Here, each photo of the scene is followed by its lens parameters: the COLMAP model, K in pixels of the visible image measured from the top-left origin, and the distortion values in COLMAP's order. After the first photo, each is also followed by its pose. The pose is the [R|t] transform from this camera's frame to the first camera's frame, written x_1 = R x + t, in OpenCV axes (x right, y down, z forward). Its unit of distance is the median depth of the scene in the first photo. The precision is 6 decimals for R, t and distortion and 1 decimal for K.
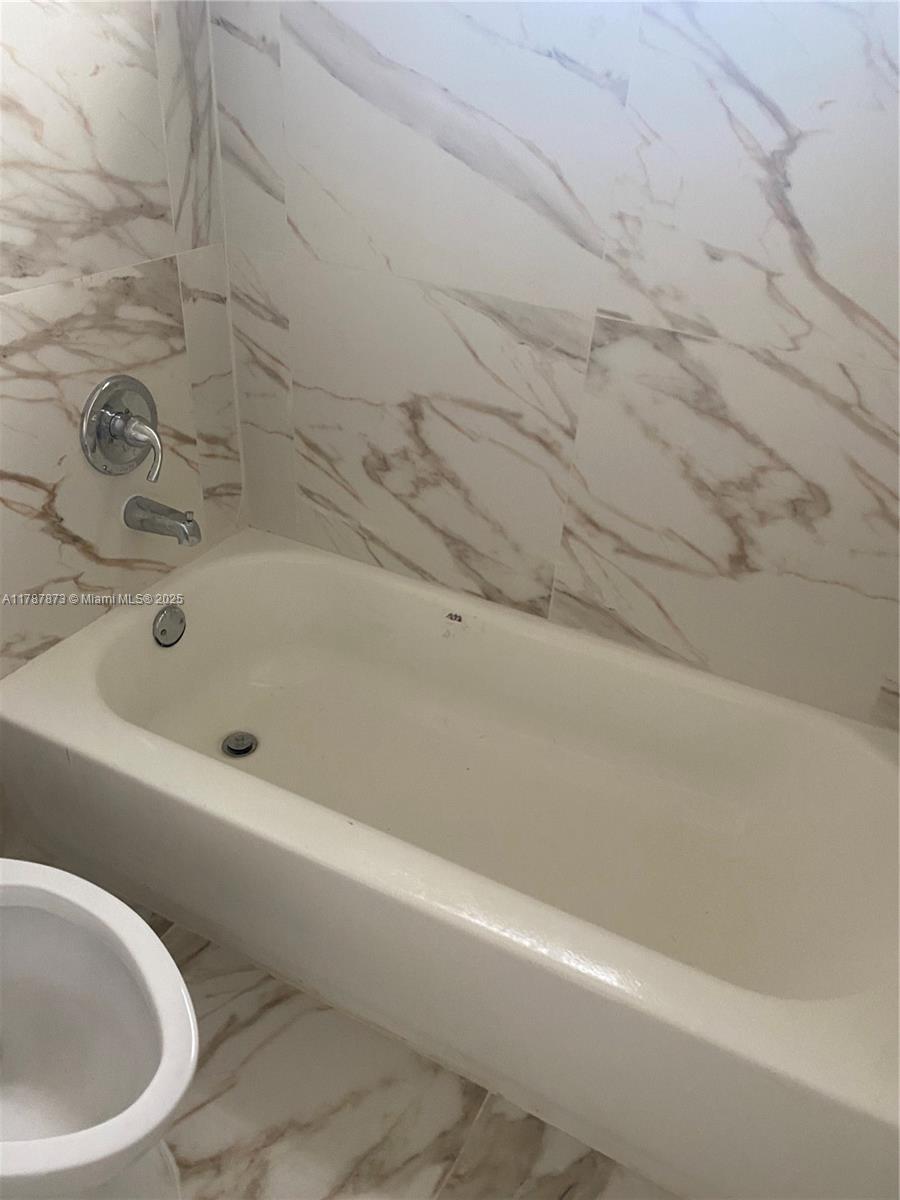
lens RADIAL K [[934.1, 0, 450.0], [0, 934.1, 600.0], [0, 0, 1]] dist [0.000852, -0.032045]
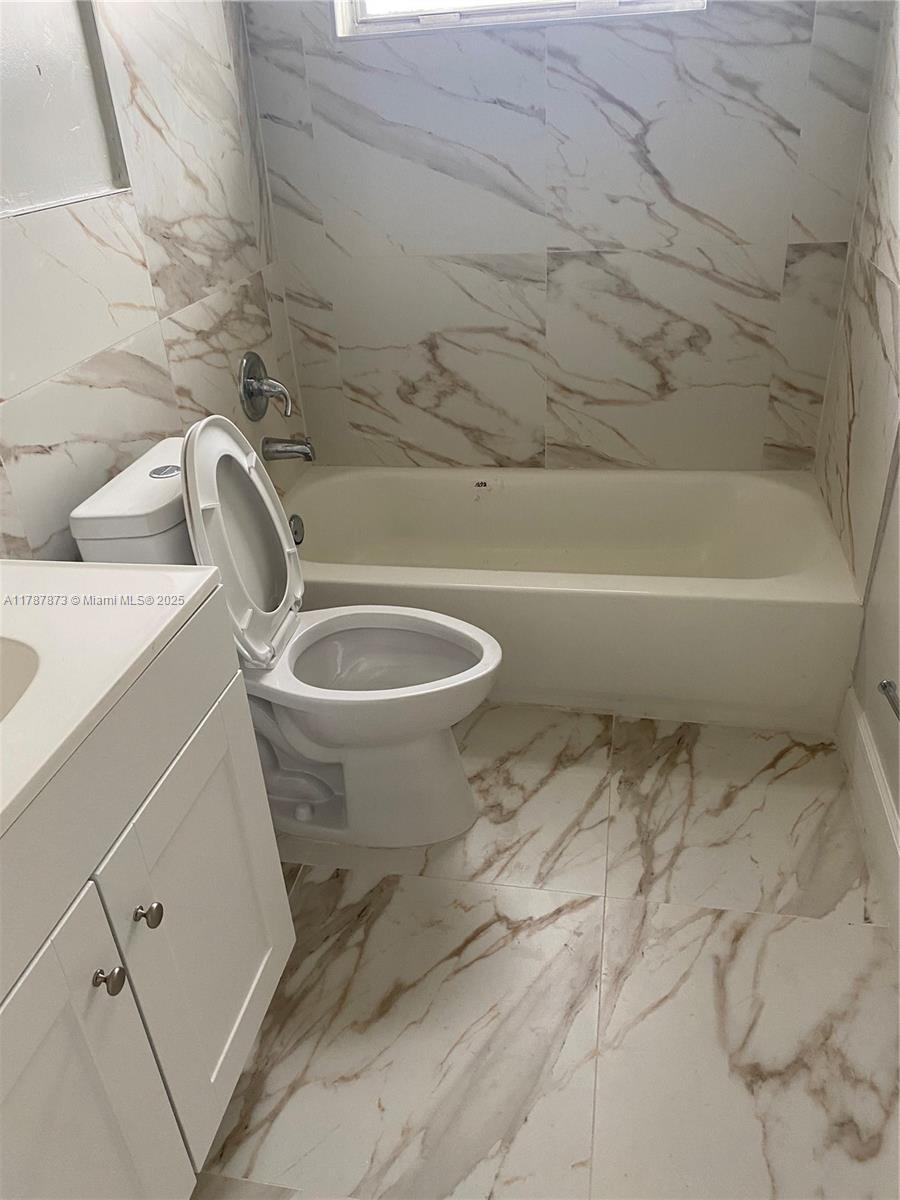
lens RADIAL K [[910.8, 0, 450.0], [0, 910.8, 600.0], [0, 0, 1]] dist [-0.051984, 0.002431]
pose [[0.958692, -0.239367, 0.153668, -0.367310], [0.244768, 0.969433, -0.016965, 0.249413], [-0.144910, 0.053877, 0.987977, -0.458025]]
